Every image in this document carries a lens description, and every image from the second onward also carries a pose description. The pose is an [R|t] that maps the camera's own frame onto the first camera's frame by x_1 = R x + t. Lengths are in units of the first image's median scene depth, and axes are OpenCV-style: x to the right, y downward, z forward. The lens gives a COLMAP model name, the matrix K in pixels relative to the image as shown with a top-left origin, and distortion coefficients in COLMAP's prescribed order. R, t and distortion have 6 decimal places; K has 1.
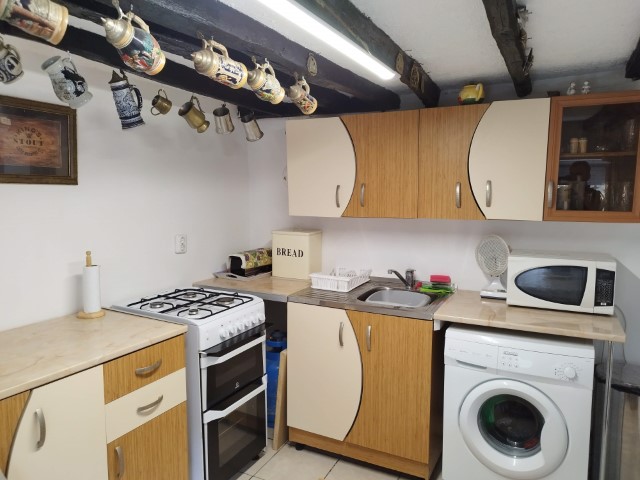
lens RADIAL K [[461.4, 0, 316.2], [0, 461.4, 236.7], [0, 0, 1]] dist [-0.002034, 0.000619]
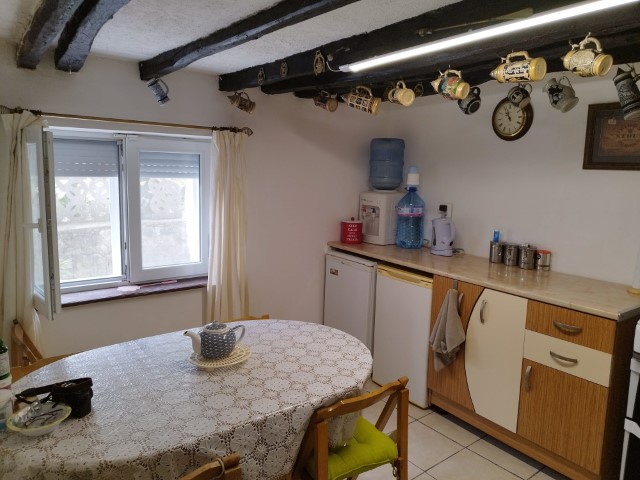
lens RADIAL K [[461.4, 0, 318.2], [0, 461.4, 240.0], [0, 0, 1]] dist [-0.002034, 0.000619]
pose [[-0.440644, 0.123395, -0.889161, 0.930872], [-0.113050, 0.974994, 0.191330, -0.082778], [0.890535, 0.184828, -0.415675, 0.890604]]
